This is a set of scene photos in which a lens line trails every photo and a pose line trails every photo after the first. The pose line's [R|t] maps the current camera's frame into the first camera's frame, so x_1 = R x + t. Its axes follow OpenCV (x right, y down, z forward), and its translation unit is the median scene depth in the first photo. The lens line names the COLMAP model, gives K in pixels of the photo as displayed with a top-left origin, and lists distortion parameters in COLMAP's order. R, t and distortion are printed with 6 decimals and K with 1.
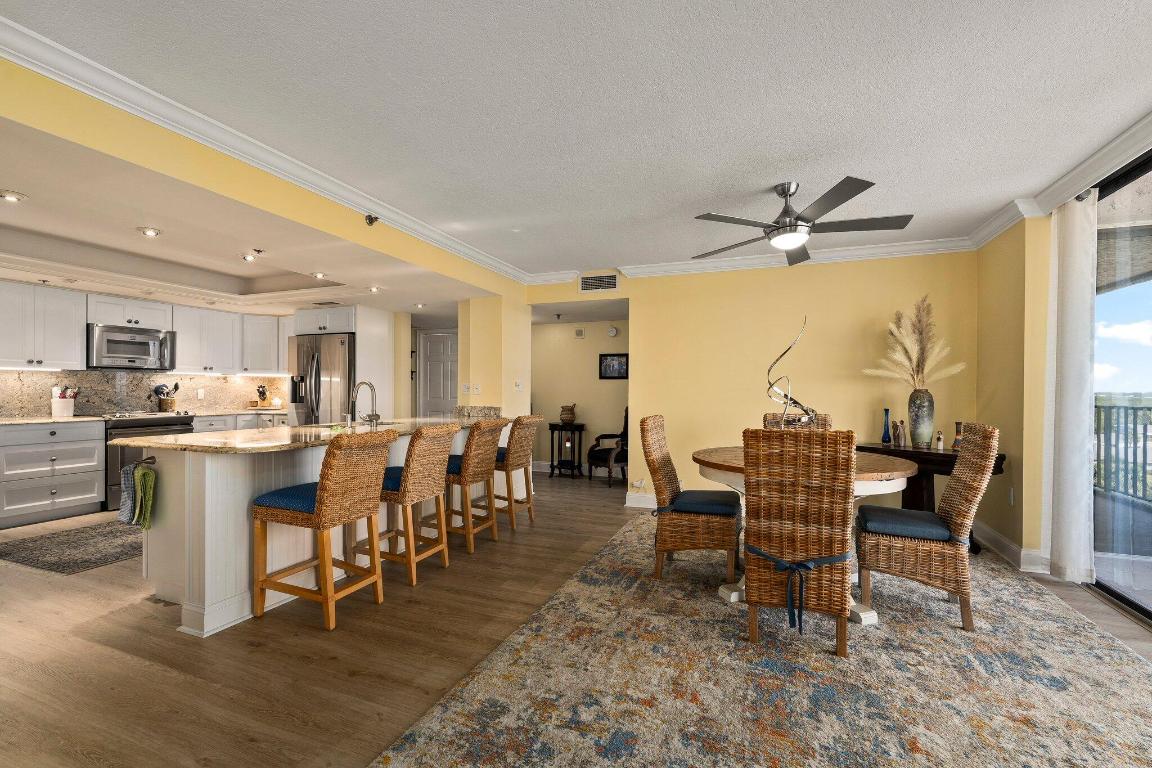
lens RADIAL K [[507.0, 0, 565.3], [0, 507.0, 391.7], [0, 0, 1]] dist [-0.000639, -0.000340]
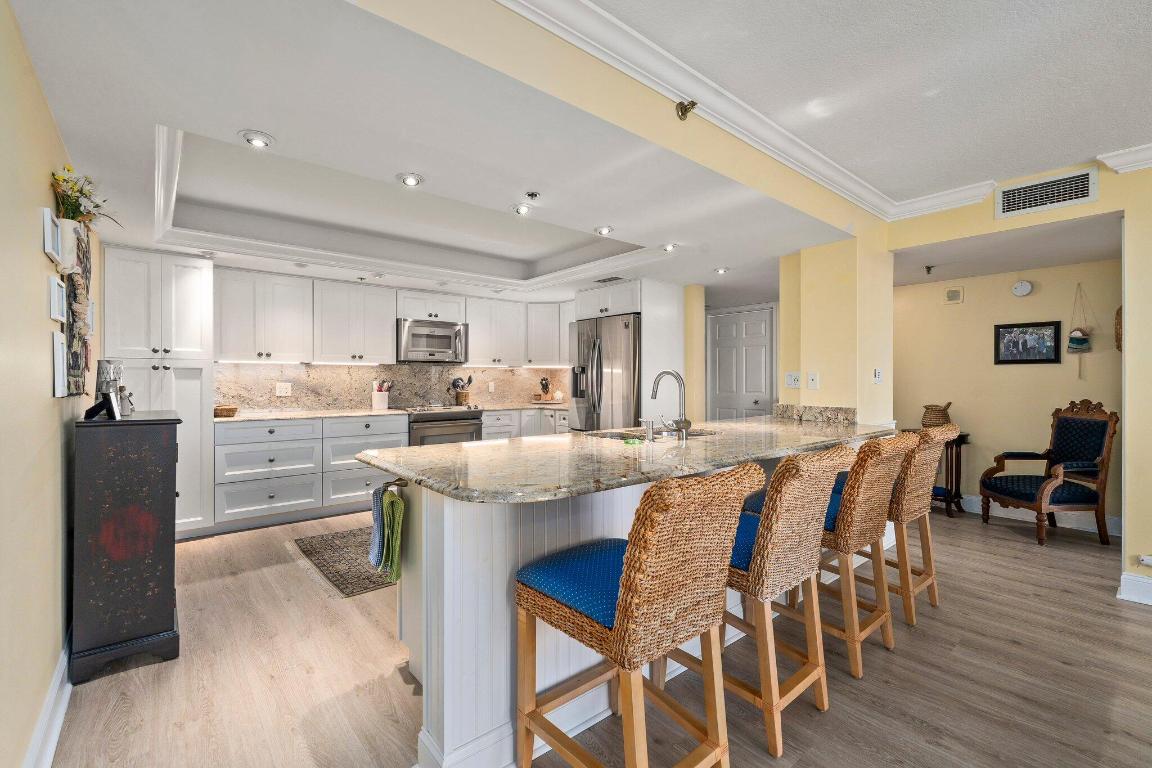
lens RADIAL K [[502.2, 0, 576.0], [0, 502.2, 384.0], [0, 0, 1]] dist [-0.002638, -0.000300]
pose [[0.883356, -0.001913, -0.468698, -0.134692], [0.002607, 0.999996, 0.000832, -0.002092], [0.468695, -0.001957, 0.883358, 0.248819]]
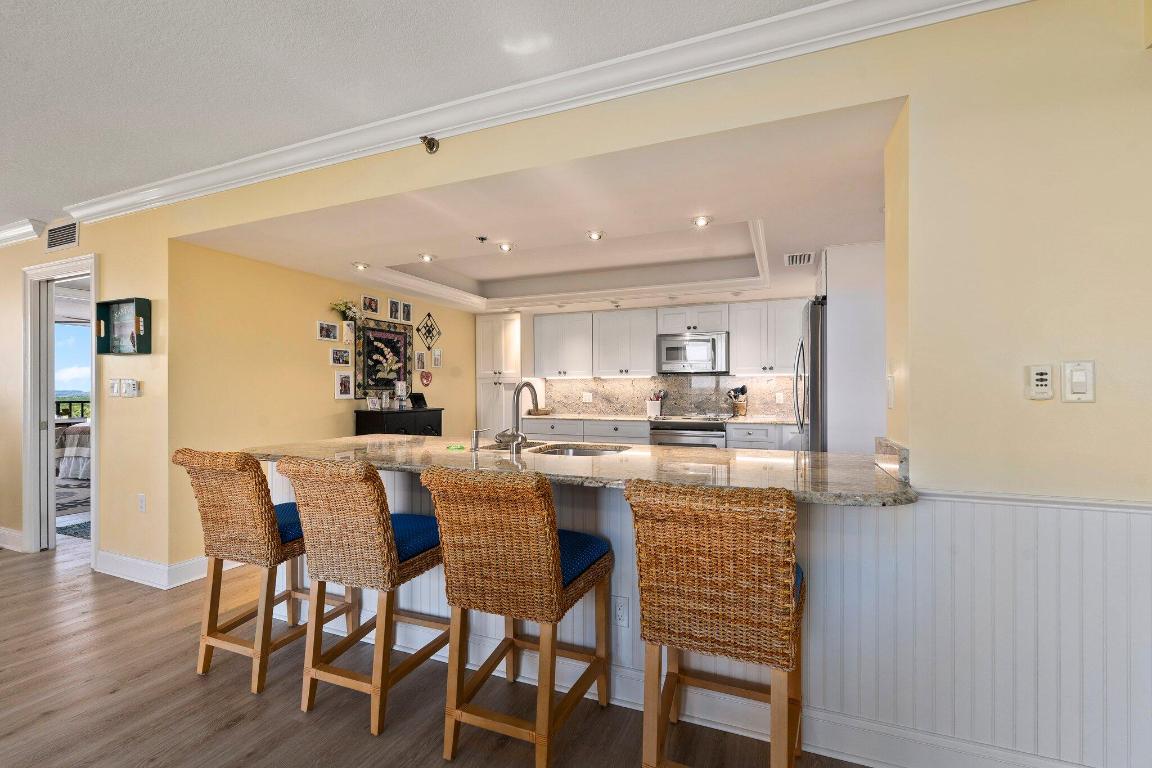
lens RADIAL K [[511.2, 0, 572.6], [0, 511.2, 388.3], [0, 0, 1]] dist [-0.000367, -0.000017]
pose [[-0.014929, -0.008936, -0.999849, 0.190097], [-0.003496, 0.999954, -0.008885, -0.003850], [0.999882, 0.003363, -0.014960, 0.757995]]
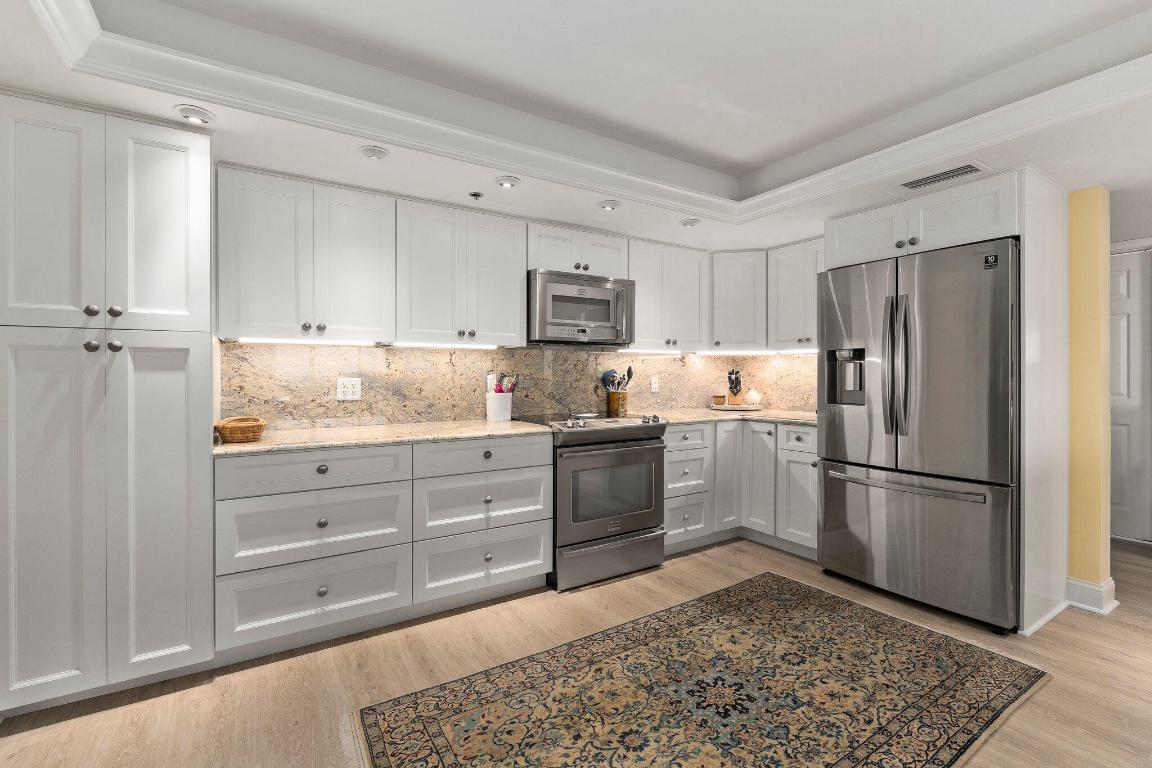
lens RADIAL K [[510.2, 0, 575.0], [0, 510.2, 377.5], [0, 0, 1]] dist [0.000452, 0.000213]
pose [[0.810504, -0.002465, -0.585728, -0.490817], [0.002186, 0.999997, -0.001183, -0.003920], [0.585729, -0.000321, 0.810507, 0.488304]]
